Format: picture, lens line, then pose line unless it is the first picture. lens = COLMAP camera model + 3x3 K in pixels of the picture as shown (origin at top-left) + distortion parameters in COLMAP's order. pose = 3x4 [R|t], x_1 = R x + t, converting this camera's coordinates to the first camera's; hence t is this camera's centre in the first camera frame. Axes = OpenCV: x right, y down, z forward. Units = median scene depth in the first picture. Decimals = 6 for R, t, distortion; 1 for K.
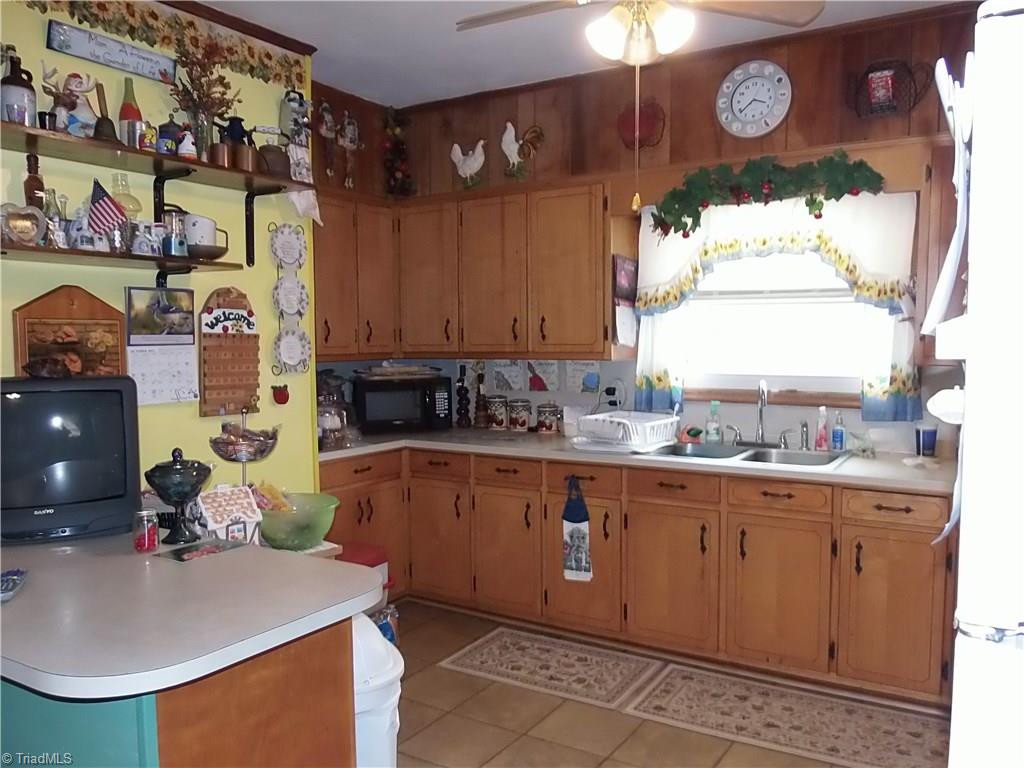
lens RADIAL K [[792.9, 0, 506.9], [0, 792.9, 392.0], [0, 0, 1]] dist [-0.017774, 0.015173]
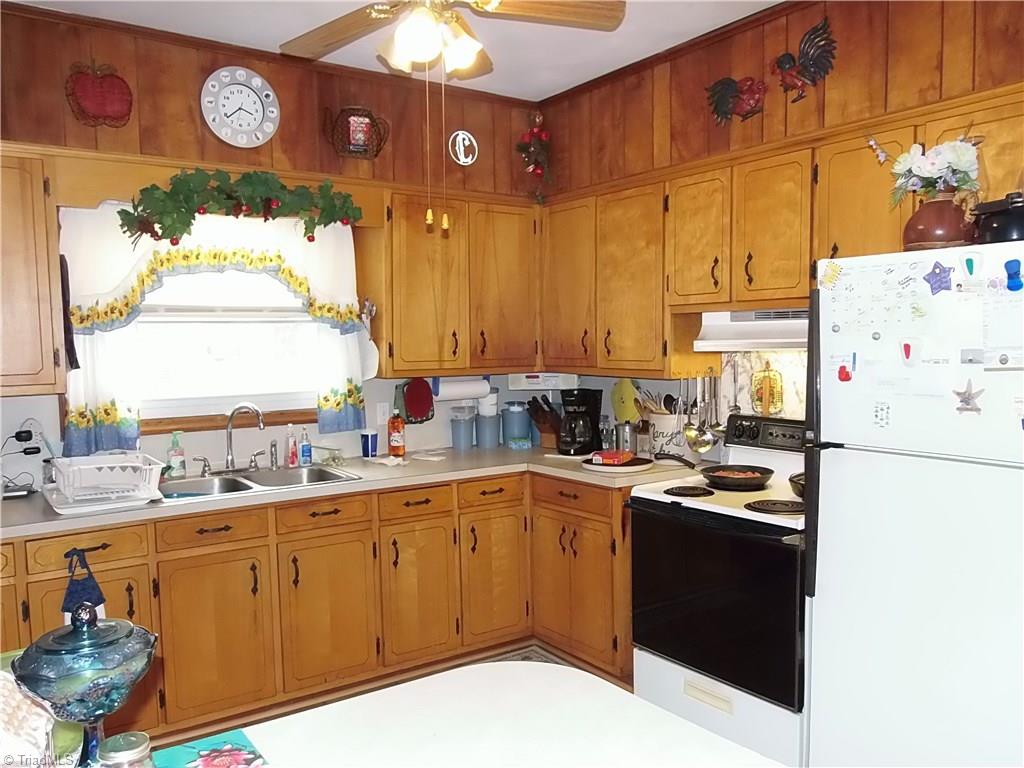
lens RADIAL K [[816.0, 0, 512.0], [0, 816.0, 384.0], [0, 0, 1]] dist [-0.031340, 0.062652]
pose [[0.413440, -0.051767, 0.909059, -0.451862], [0.085408, 0.996186, 0.017885, -0.028437], [-0.906517, 0.070246, 0.416284, 0.316154]]
